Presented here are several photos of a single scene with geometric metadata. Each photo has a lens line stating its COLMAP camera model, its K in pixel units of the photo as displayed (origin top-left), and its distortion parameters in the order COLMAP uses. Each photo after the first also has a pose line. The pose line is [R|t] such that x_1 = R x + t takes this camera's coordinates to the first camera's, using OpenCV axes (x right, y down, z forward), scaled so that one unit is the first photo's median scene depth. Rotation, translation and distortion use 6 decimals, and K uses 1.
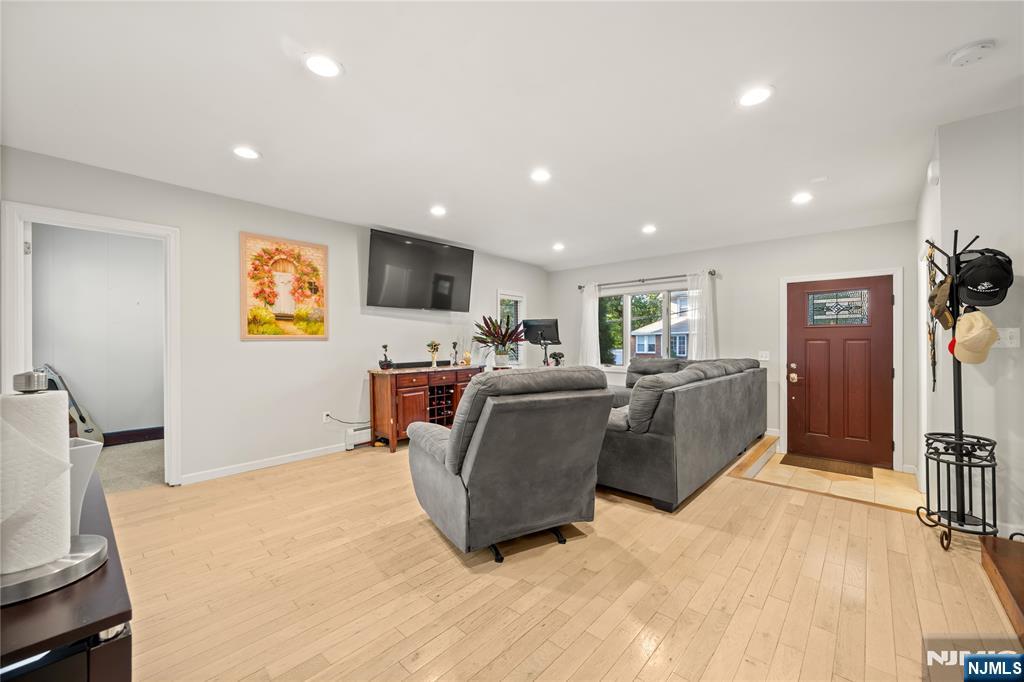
lens RADIAL K [[401.3, 0, 509.6], [0, 401.3, 341.9], [0, 0, 1]] dist [0.002104, 0.000141]
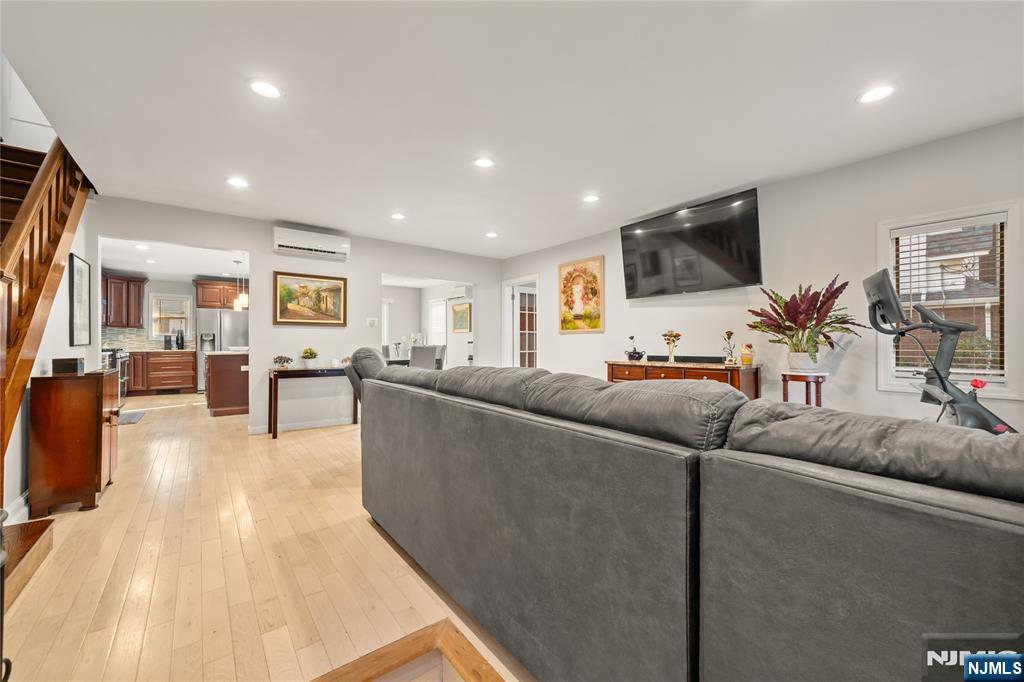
lens RADIAL K [[401.3, 0, 509.6], [0, 401.3, 341.9], [0, 0, 1]] dist [0.002104, 0.000141]
pose [[-0.177861, 0.002224, -0.984053, 0.831797], [0.002955, 0.999994, 0.001726, 0.021692], [0.984051, -0.002601, -0.177866, 0.990053]]
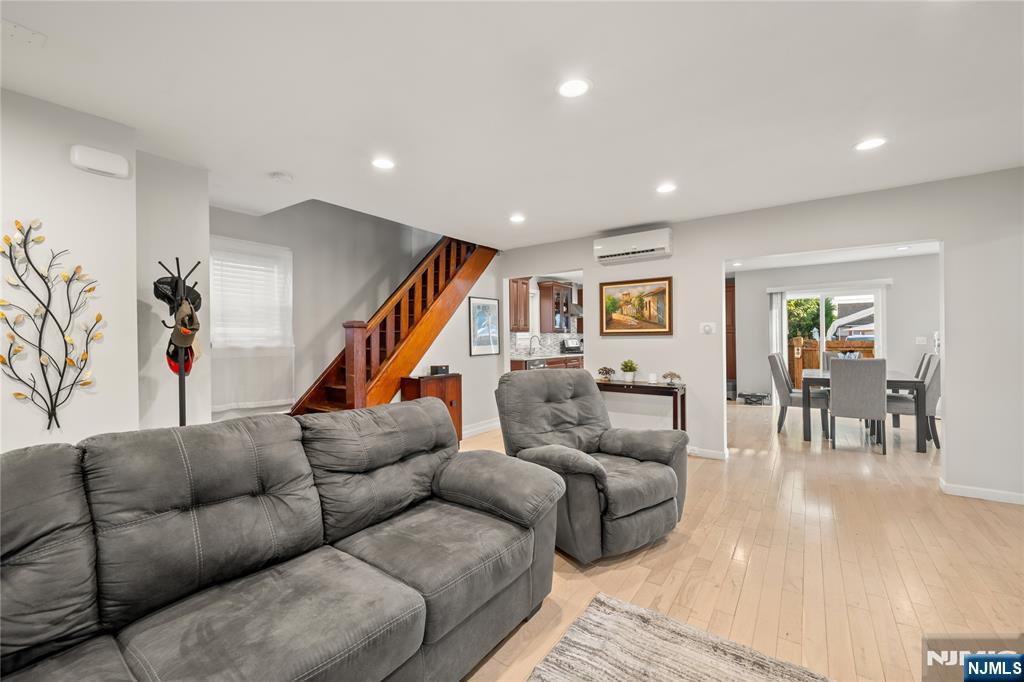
lens RADIAL K [[415.3, 0, 512.0], [0, 415.3, 341.0], [0, 0, 1]] dist [0.001033, 0.000021]
pose [[-0.992727, 0.013362, -0.119646, 0.205316], [0.012945, 0.999907, 0.004257, -0.022198], [0.119692, 0.002678, -0.992807, 1.289526]]
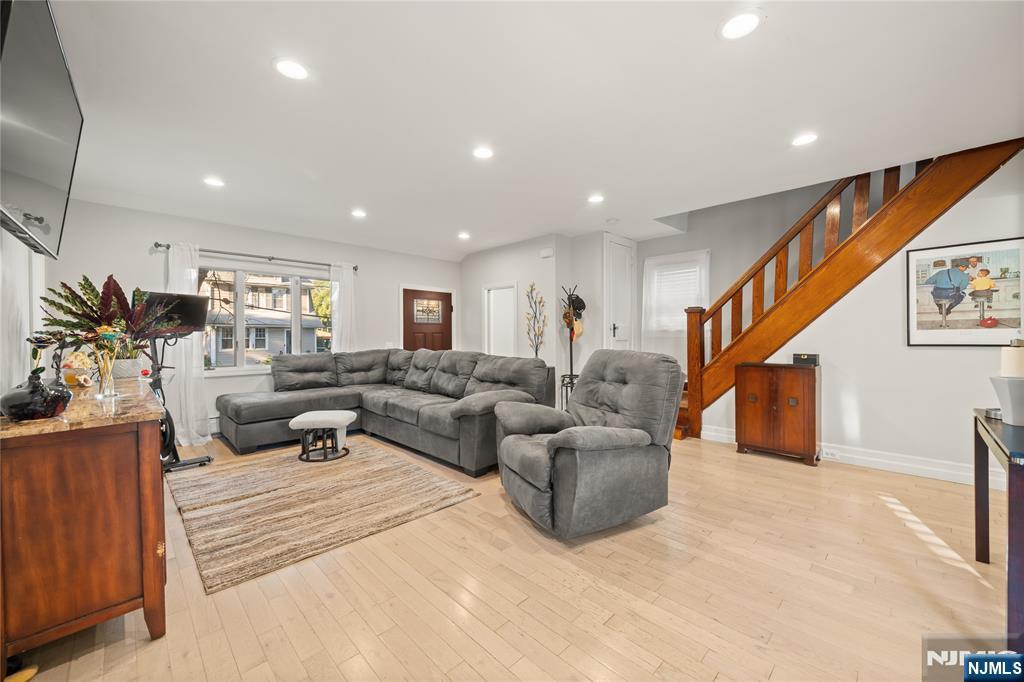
lens RADIAL K [[401.3, 0, 509.6], [0, 401.3, 341.9], [0, 0, 1]] dist [0.002104, 0.000141]
pose [[0.051563, -0.014674, 0.998562, -0.669179], [0.004297, 0.999886, 0.014471, 0.007134], [-0.998660, 0.003544, 0.051620, 0.705829]]
